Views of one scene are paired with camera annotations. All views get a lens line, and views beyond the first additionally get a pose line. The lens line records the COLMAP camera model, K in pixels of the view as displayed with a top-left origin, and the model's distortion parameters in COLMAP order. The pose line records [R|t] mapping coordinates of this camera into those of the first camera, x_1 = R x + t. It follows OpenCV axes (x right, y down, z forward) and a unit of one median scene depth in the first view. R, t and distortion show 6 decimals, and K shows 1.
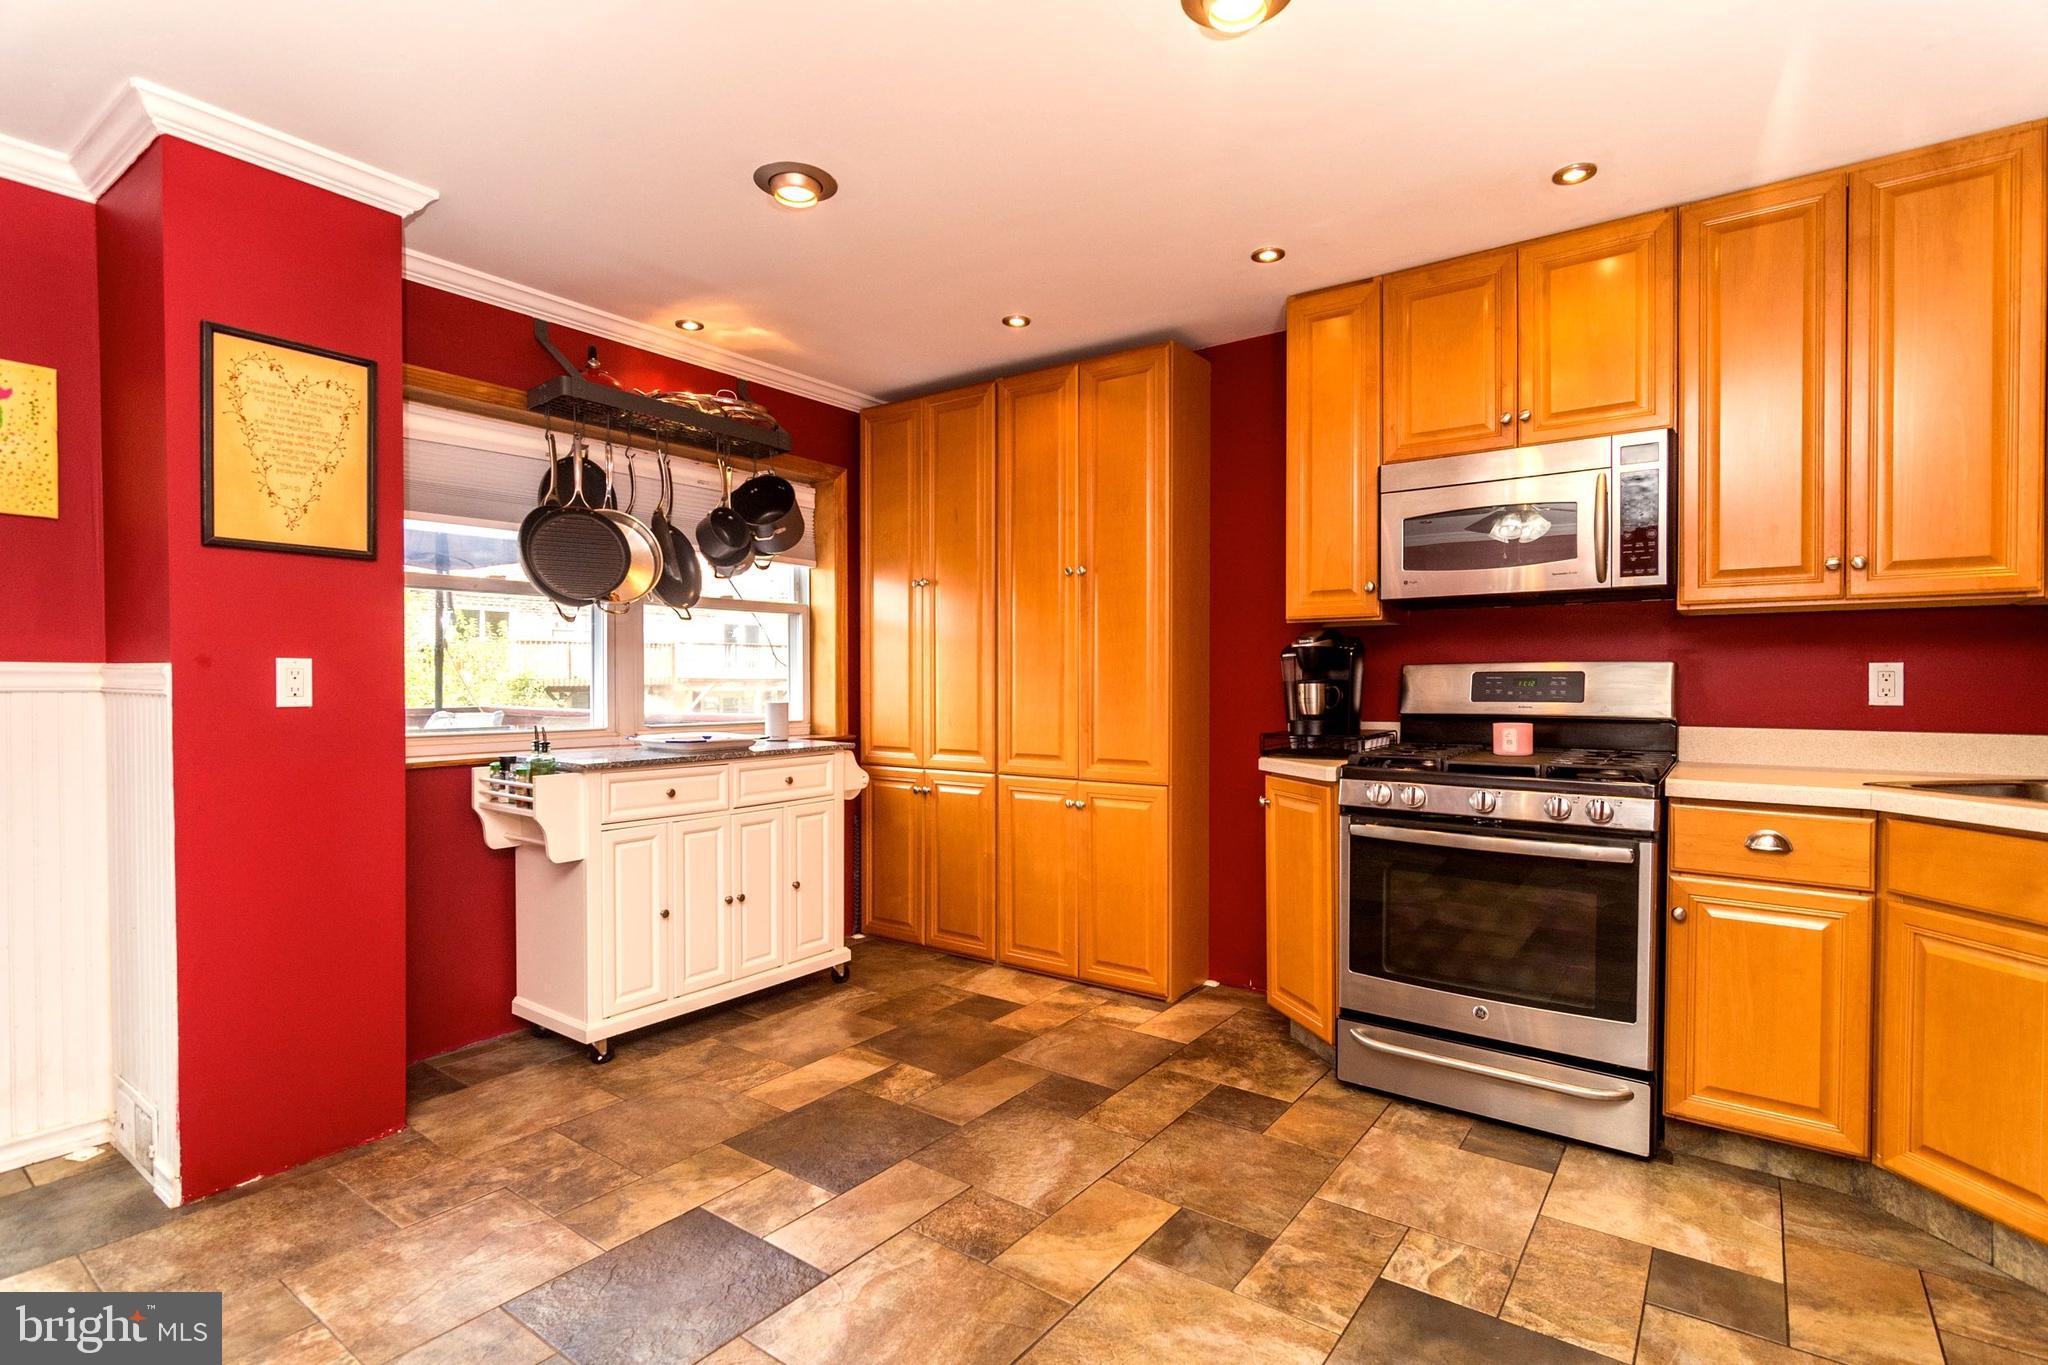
lens RADIAL K [[966.2, 0, 1055.4], [0, 966.2, 726.5], [0, 0, 1]] dist [0.035591, 0.000287]
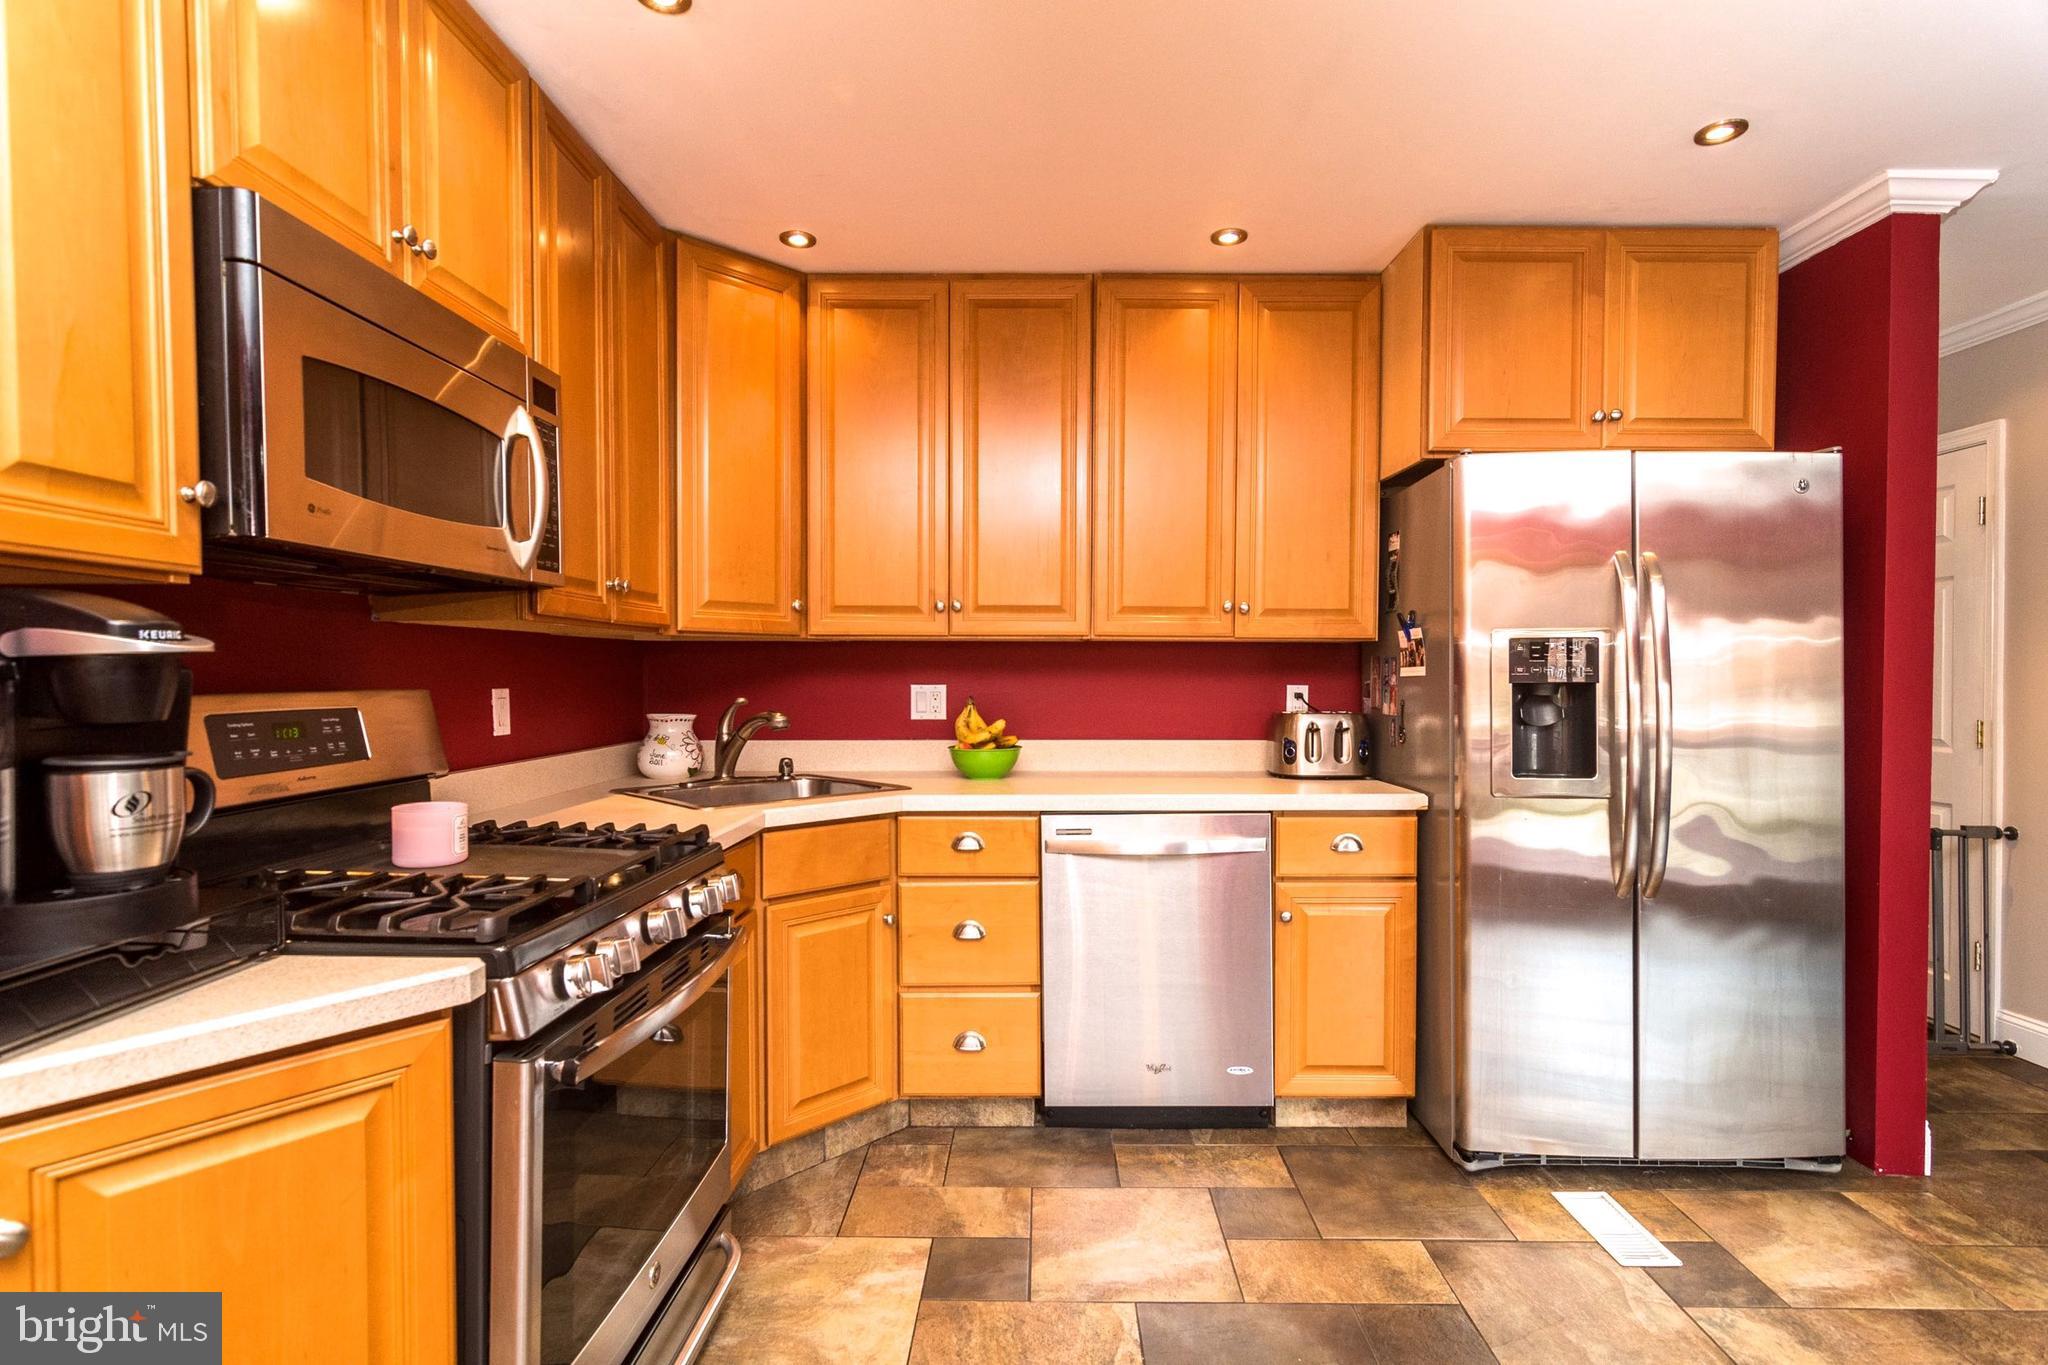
lens RADIAL K [[1000.9, 0, 1013.5], [0, 1000.9, 705.4], [0, 0, 1]] dist [0.000759, -0.000126]
pose [[-0.551462, -0.026534, 0.833778, -0.167854], [0.042164, 0.997330, 0.059626, -0.073857], [-0.833134, 0.068037, -0.548870, 0.969662]]
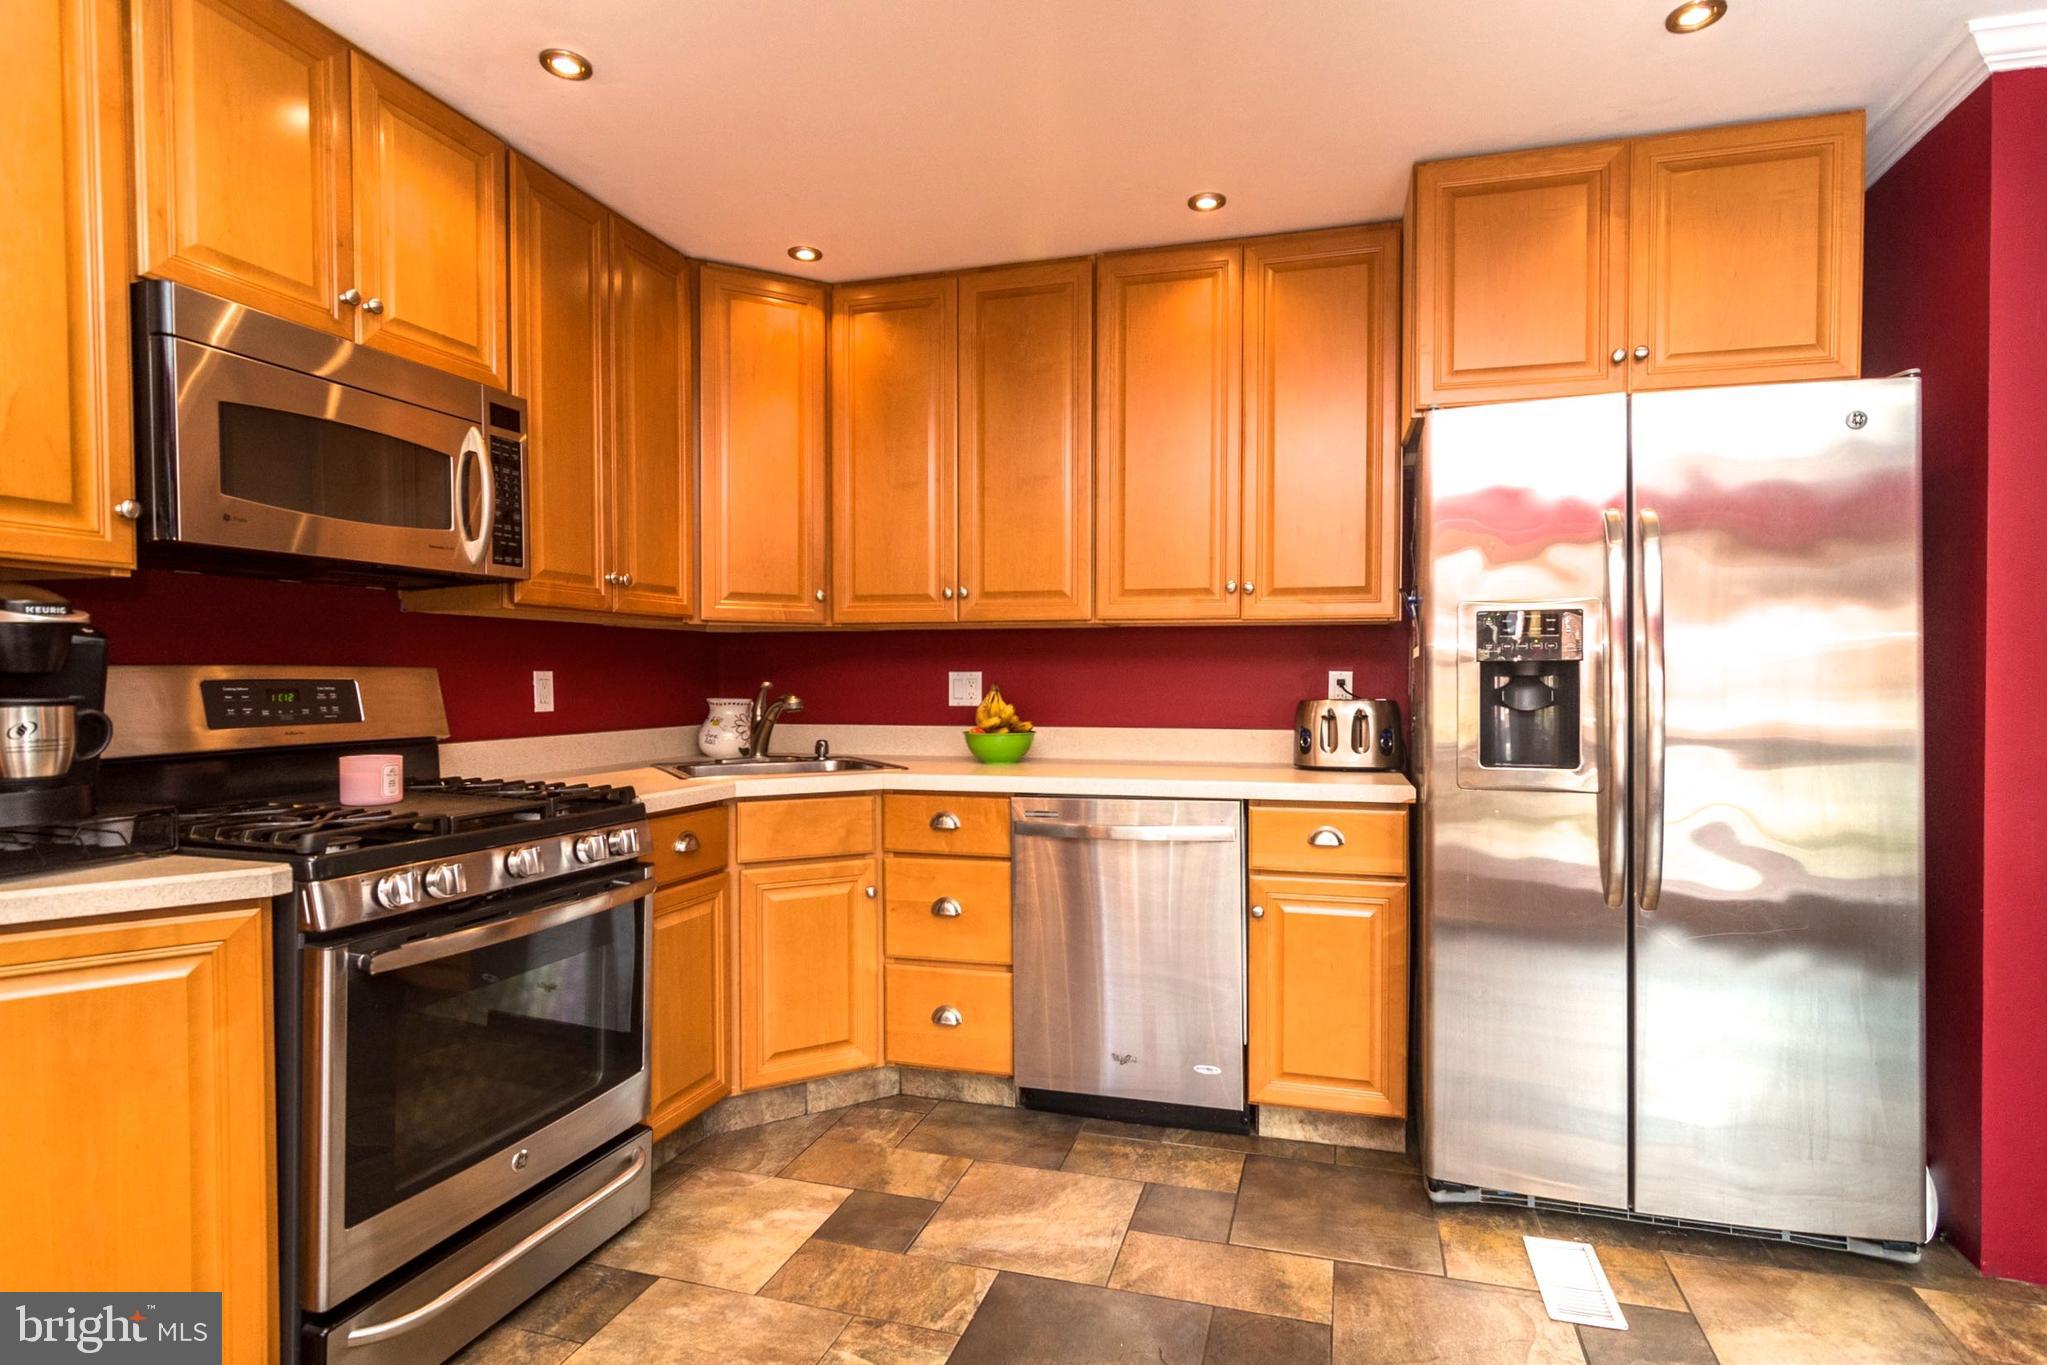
lens RADIAL K [[1046.6, 0, 1027.4], [0, 1046.6, 703.9], [0, 0, 1]] dist [-0.000174, 0.000145]
pose [[-0.303439, -0.023082, 0.952571, -0.335912], [0.049245, 0.997991, 0.039869, -0.042793], [-0.951577, 0.059007, -0.301693, 0.736849]]
